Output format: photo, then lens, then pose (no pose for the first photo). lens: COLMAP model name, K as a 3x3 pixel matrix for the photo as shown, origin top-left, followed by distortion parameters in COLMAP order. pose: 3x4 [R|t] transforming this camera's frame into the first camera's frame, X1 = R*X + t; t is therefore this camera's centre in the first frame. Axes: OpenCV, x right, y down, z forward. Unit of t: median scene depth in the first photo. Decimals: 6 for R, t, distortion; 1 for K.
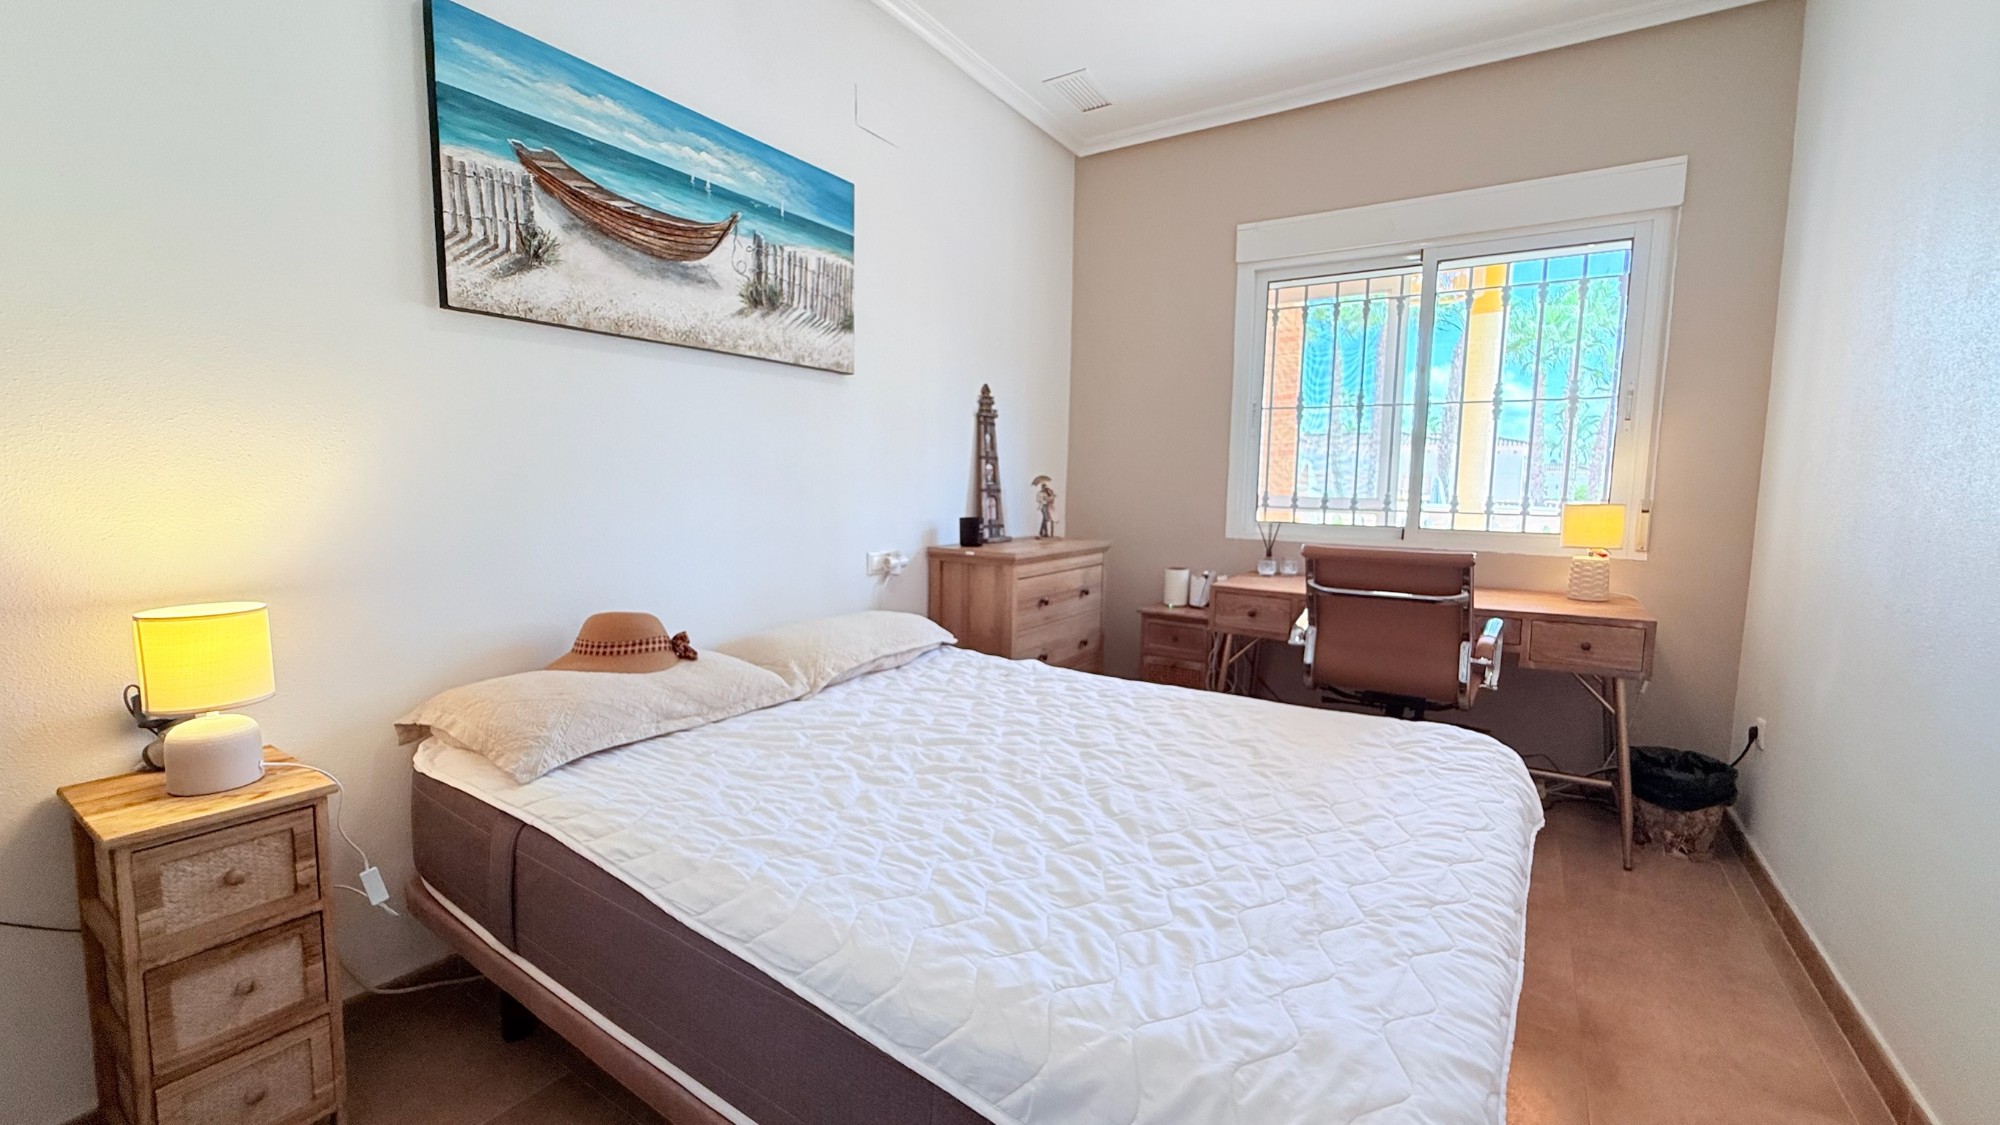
lens RADIAL K [[811.5, 0, 1000.0], [0, 811.5, 562.5], [0, 0, 1]] dist [-0.000880, 0.000108]
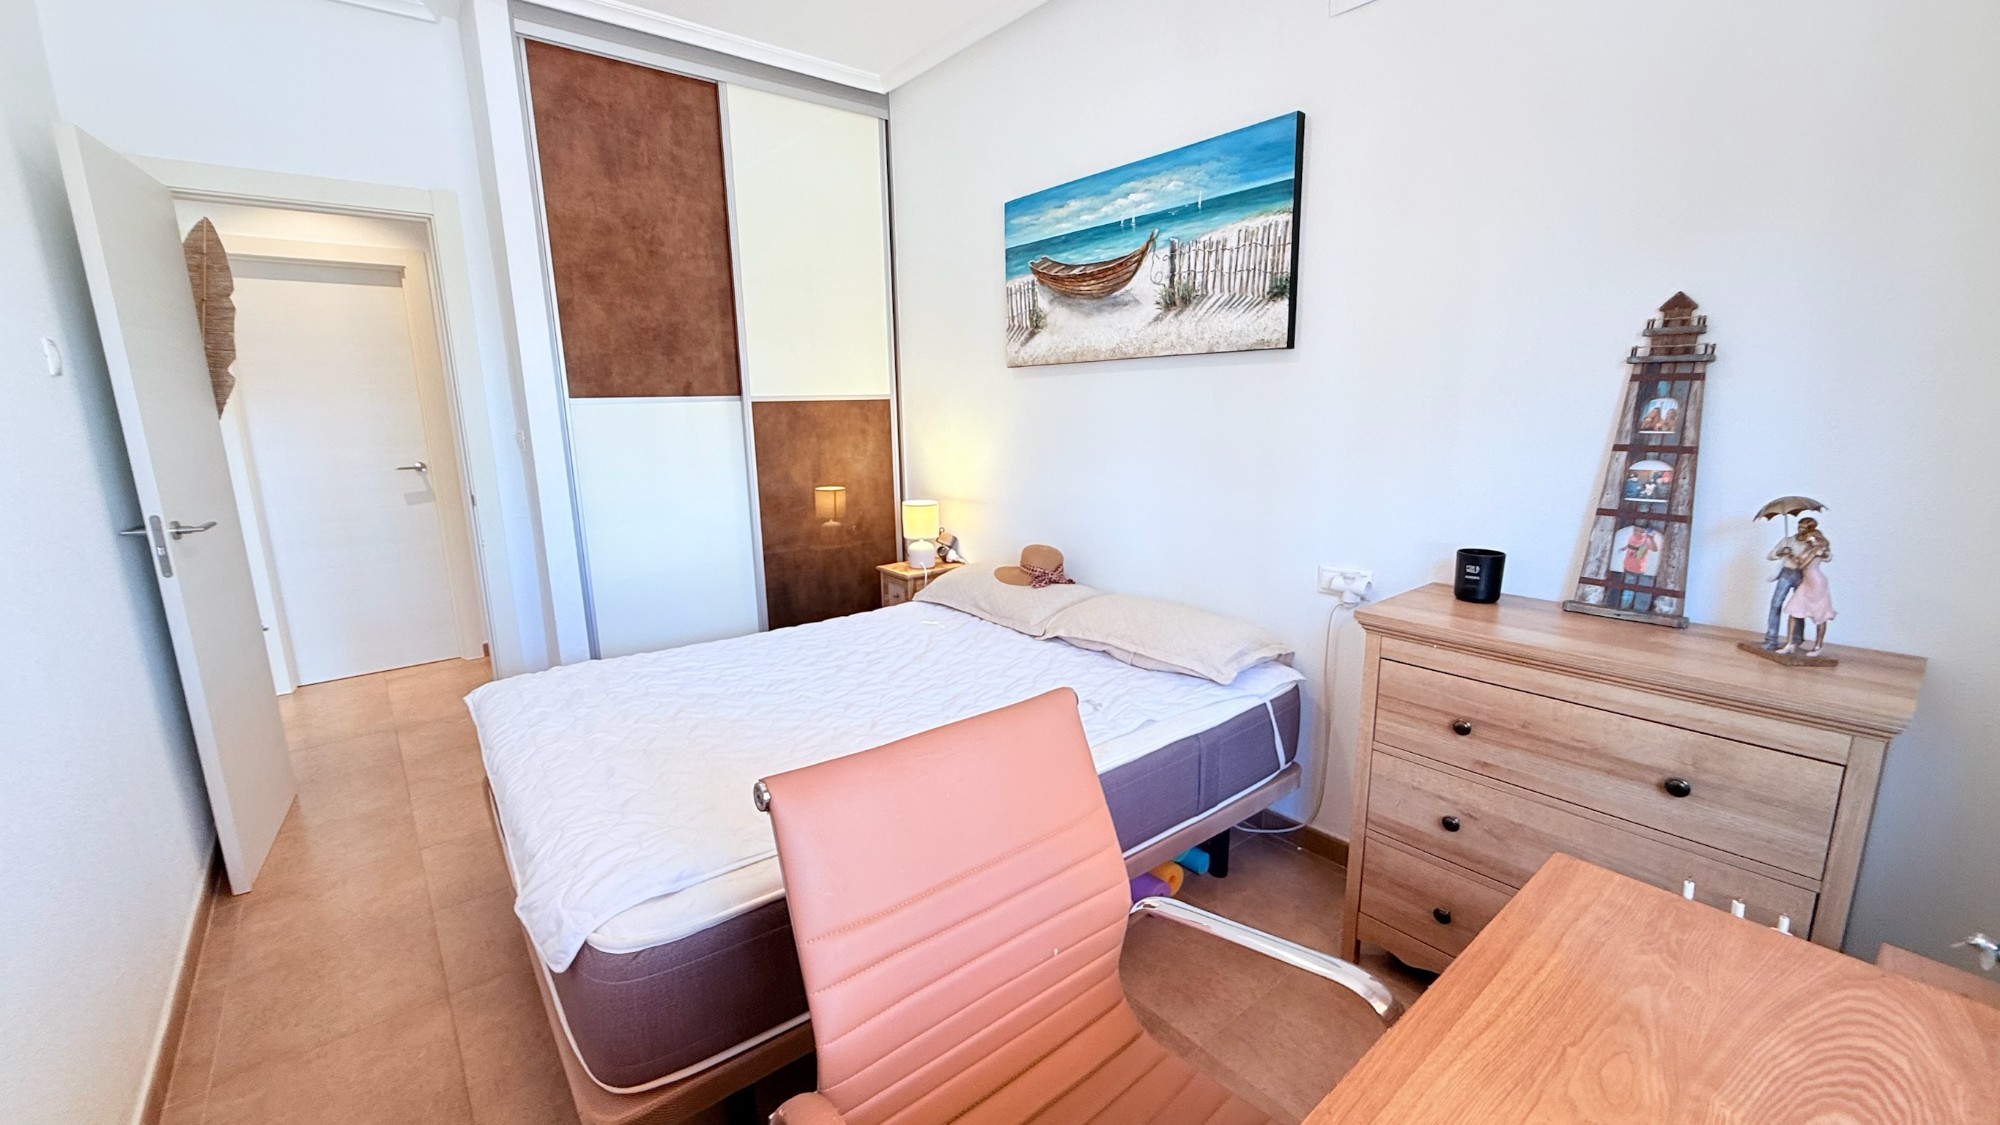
lens RADIAL K [[797.9, 0, 1000.0], [0, 797.9, 562.5], [0, 0, 1]] dist [-0.001240, 0.000471]
pose [[-0.308672, 0.177760, -0.934410, 0.850186], [-0.086080, 0.973130, 0.213562, -0.196509], [0.947265, 0.146355, -0.285077, 1.160837]]
